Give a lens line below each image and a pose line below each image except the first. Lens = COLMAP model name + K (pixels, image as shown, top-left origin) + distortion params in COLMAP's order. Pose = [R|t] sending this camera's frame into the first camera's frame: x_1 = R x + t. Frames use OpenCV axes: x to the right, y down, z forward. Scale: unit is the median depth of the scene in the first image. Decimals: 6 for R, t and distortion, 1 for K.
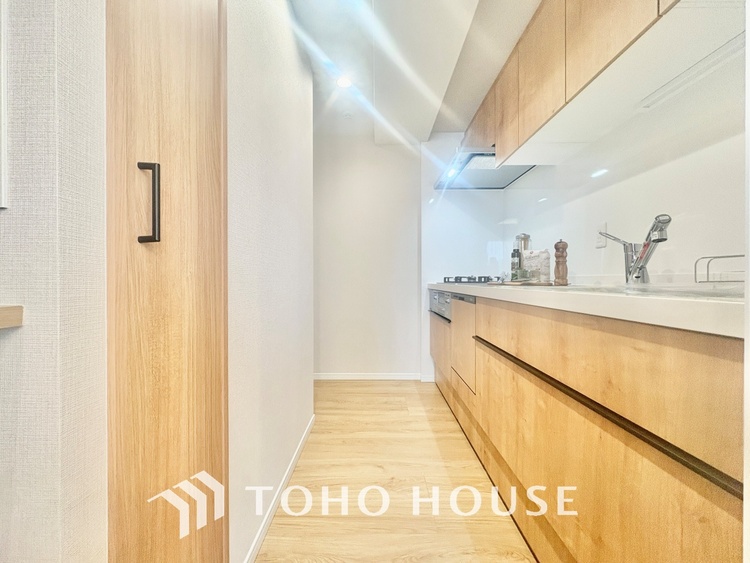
lens RADIAL K [[298.5, 0, 375.0], [0, 298.5, 281.5], [0, 0, 1]] dist [0.001242, -0.000379]
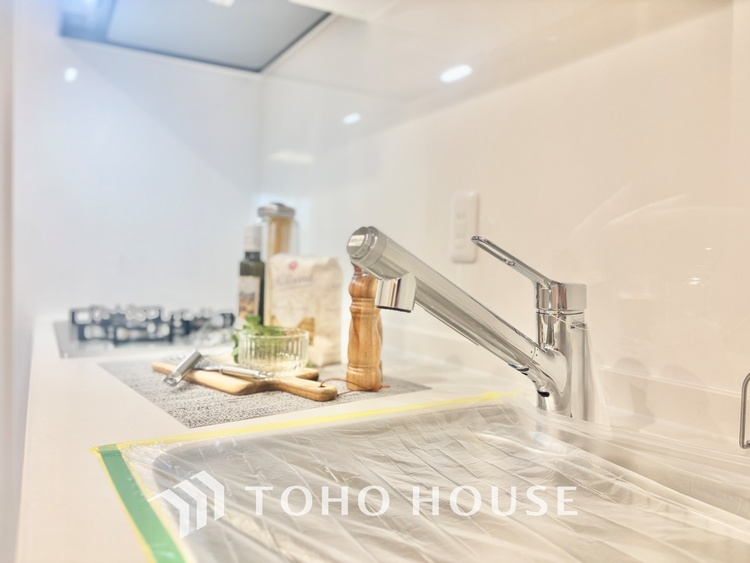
lens RADIAL K [[588.8, 0, 375.0], [0, 588.8, 281.5], [0, 0, 1]] dist [0.007164, 0.005343]
pose [[0.860914, 0.004734, 0.508729, 0.279044], [-0.020156, 0.999489, 0.024809, -0.099340], [-0.508351, -0.031613, 0.860569, 0.408738]]
